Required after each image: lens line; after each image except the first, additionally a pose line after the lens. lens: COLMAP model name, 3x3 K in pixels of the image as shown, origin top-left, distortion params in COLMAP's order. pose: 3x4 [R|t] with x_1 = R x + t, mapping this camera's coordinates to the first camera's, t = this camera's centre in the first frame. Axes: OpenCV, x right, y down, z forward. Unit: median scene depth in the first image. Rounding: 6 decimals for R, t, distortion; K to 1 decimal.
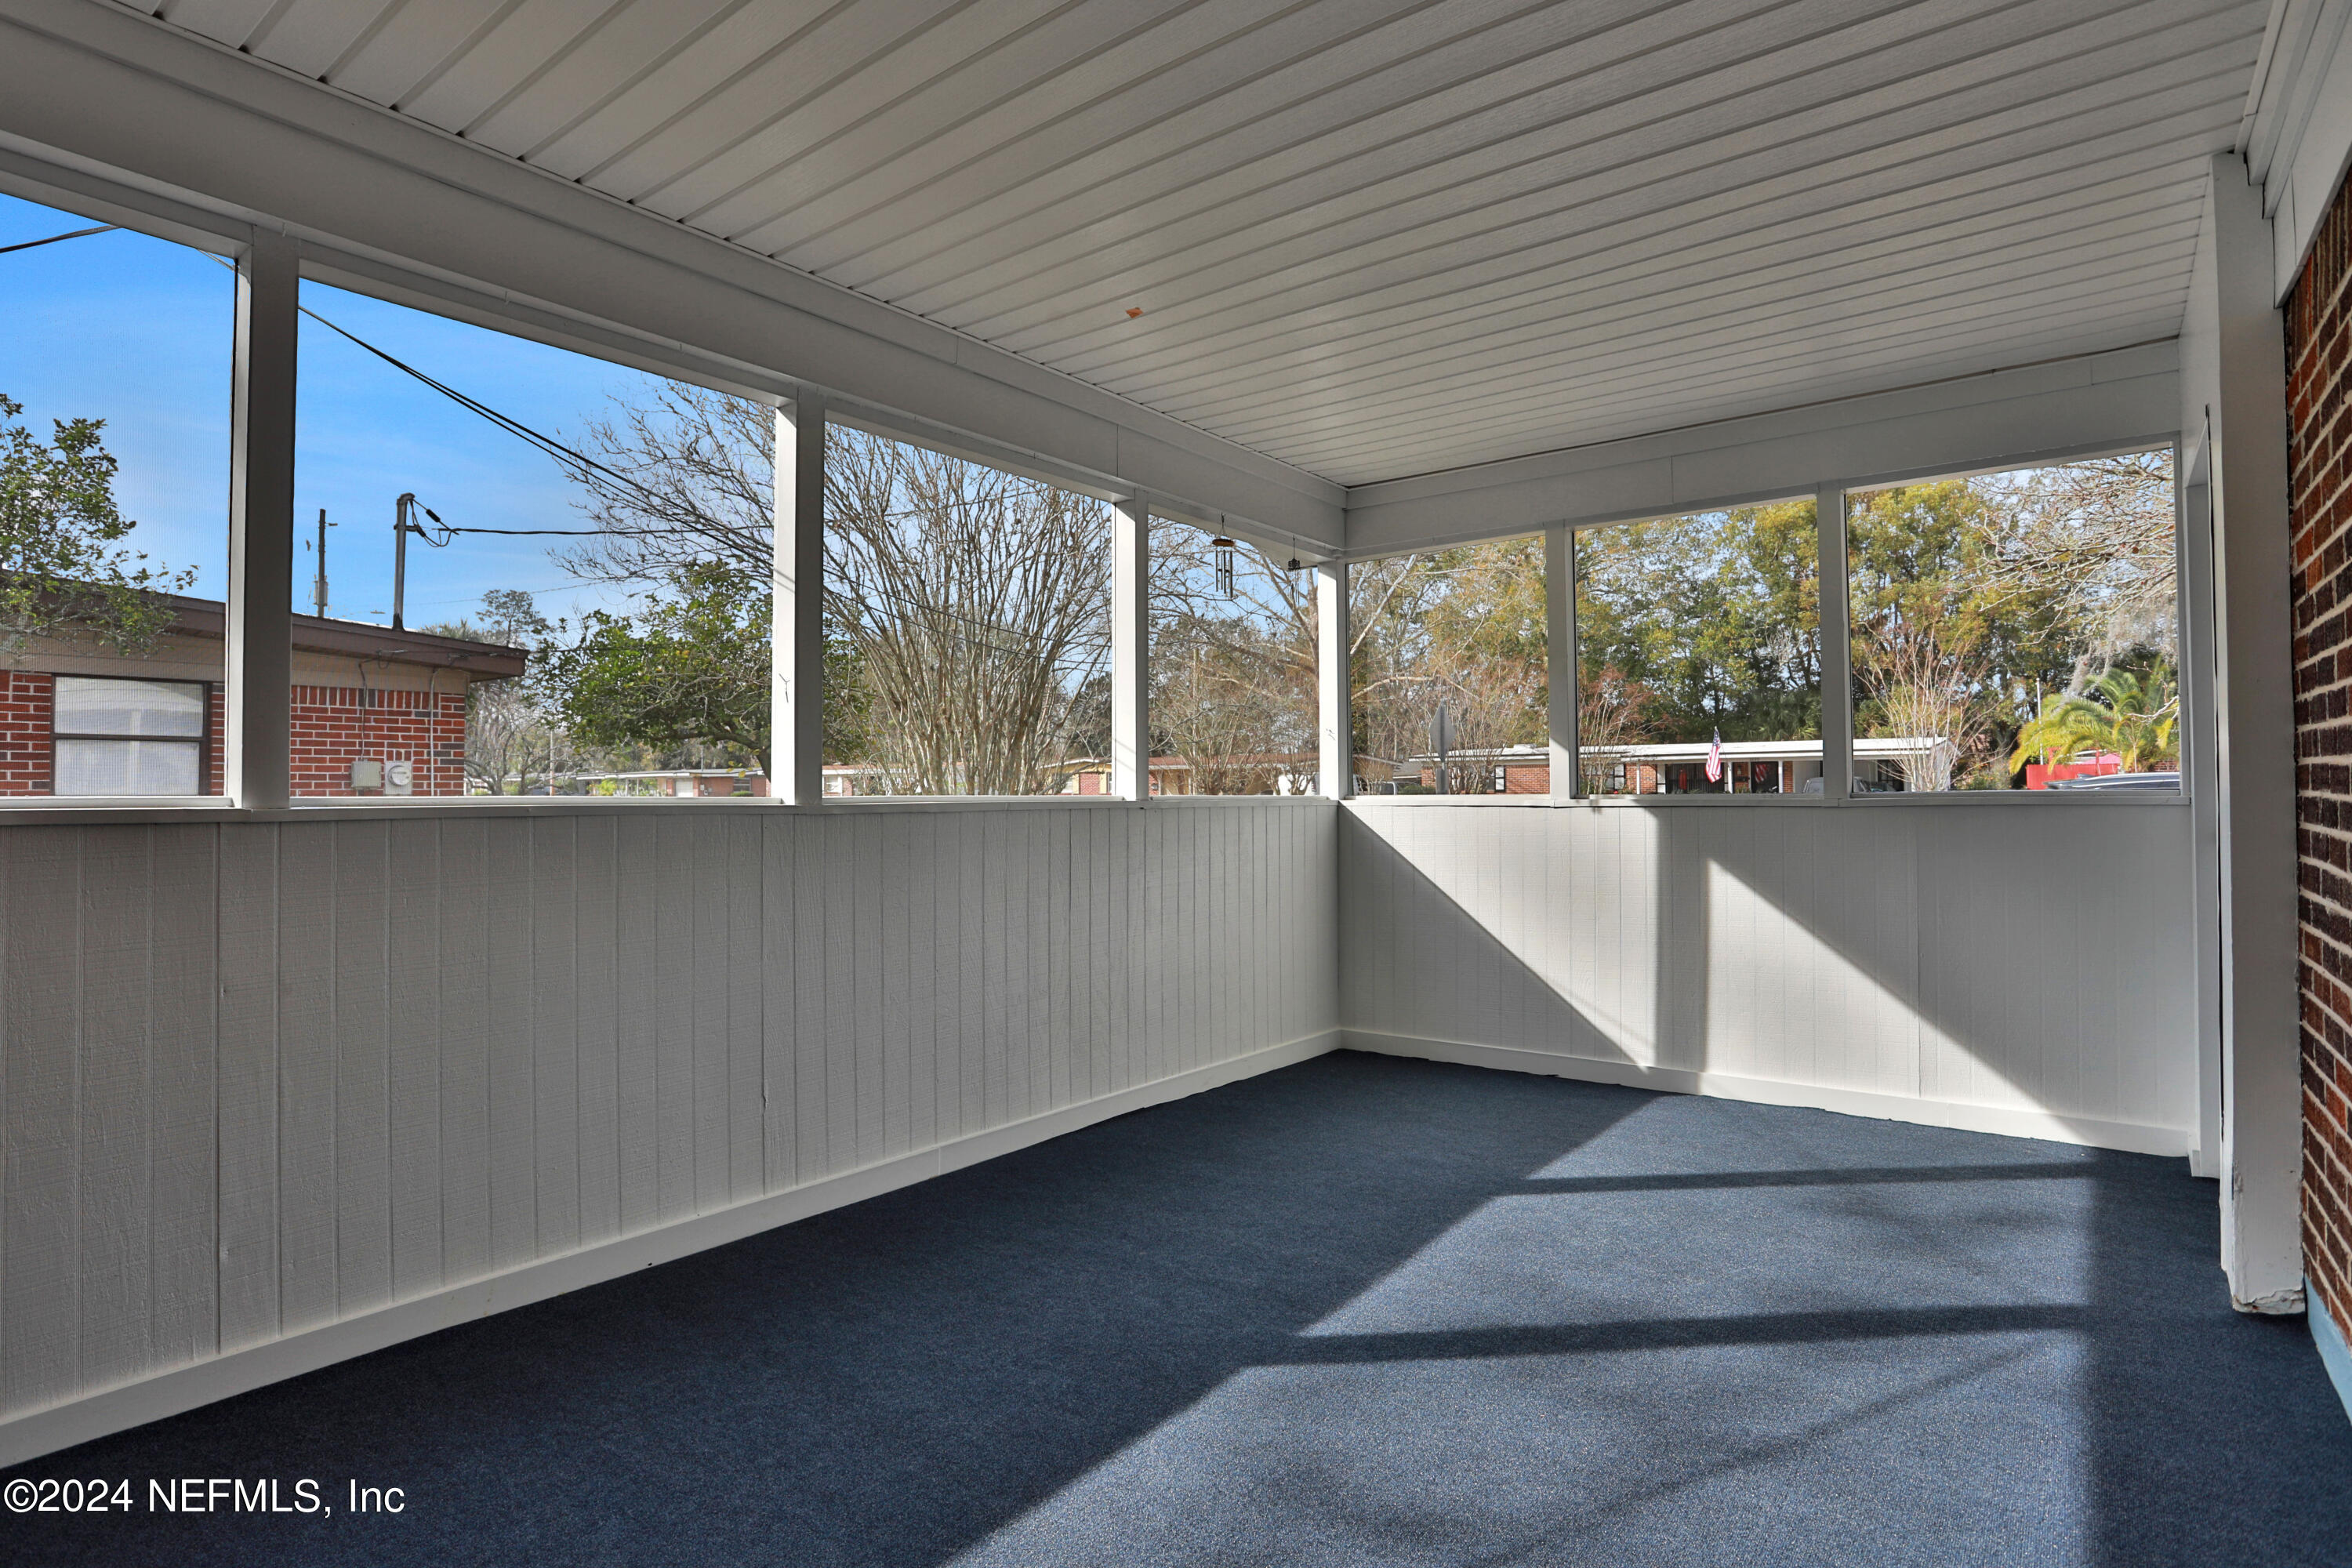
lens RADIAL K [[1193.6, 0, 1180.6], [0, 1193.6, 796.4], [0, 0, 1]] dist [-0.002489, 0.000310]
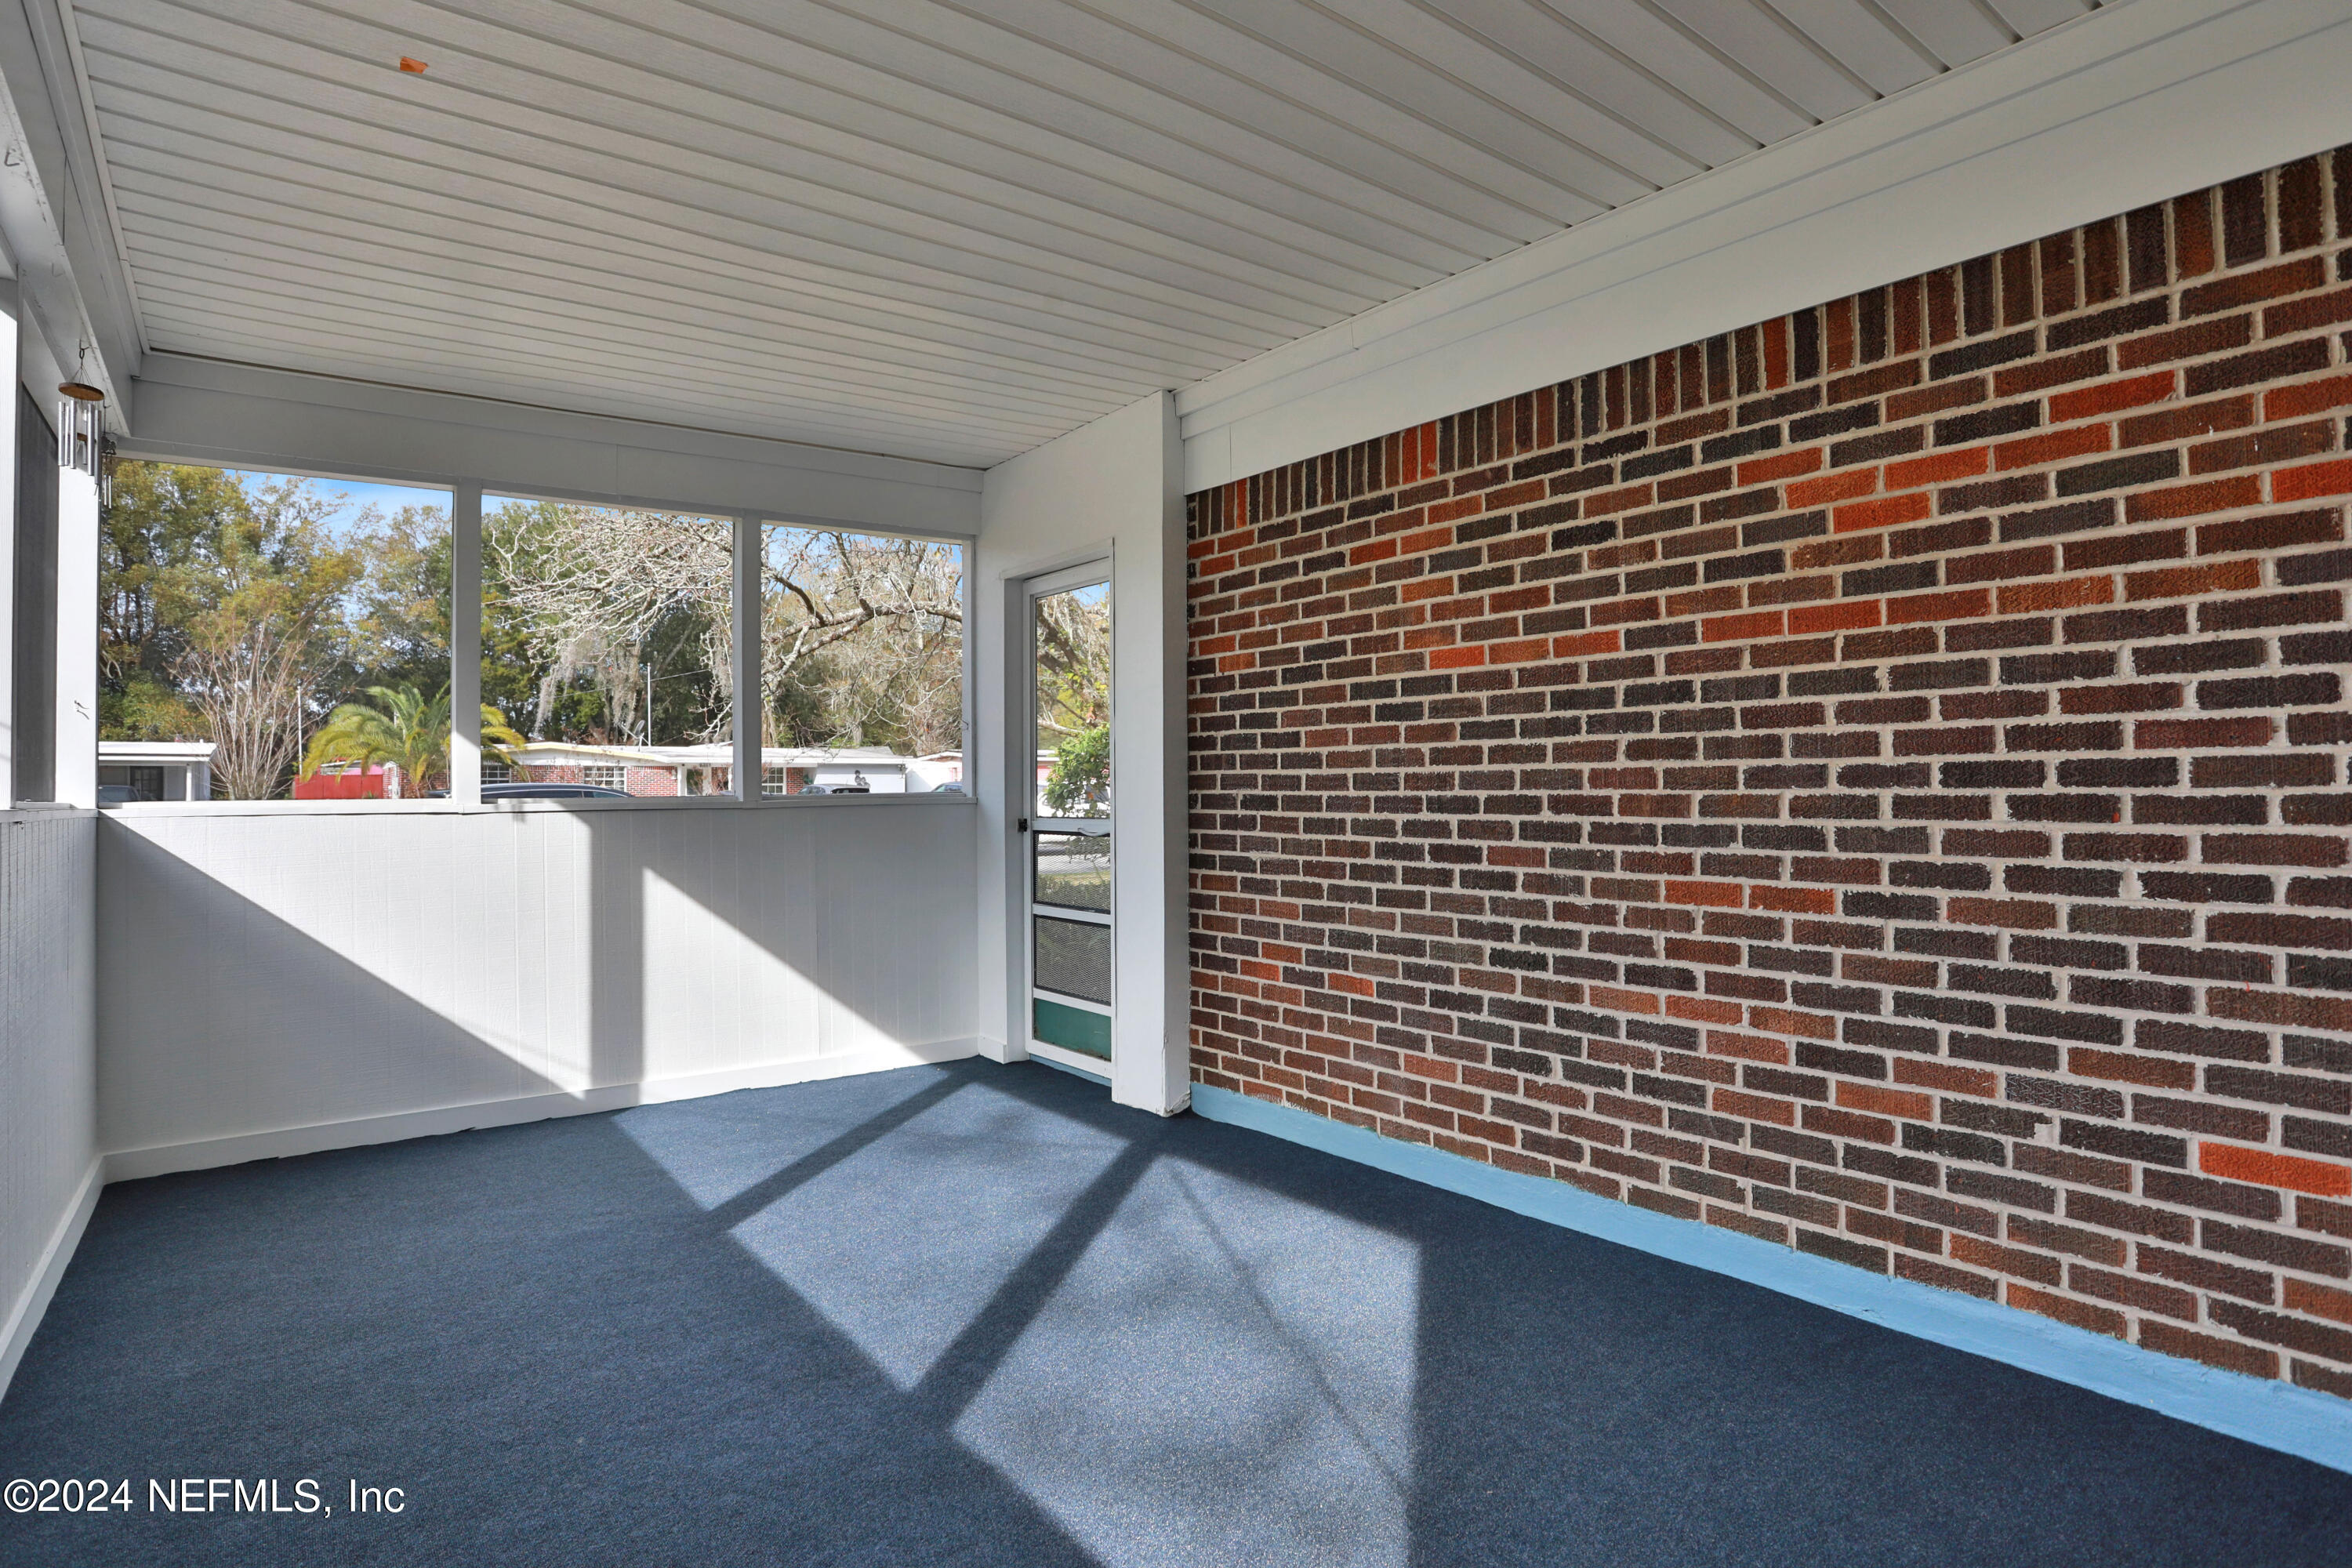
lens RADIAL K [[1193.6, 0, 1180.6], [0, 1193.6, 796.4], [0, 0, 1]] dist [-0.002489, 0.000310]
pose [[0.270017, 0.018013, 0.962687, -0.508780], [-0.011037, 0.999817, -0.015612, 0.006180], [-0.962792, -0.006409, 0.270166, 0.382528]]
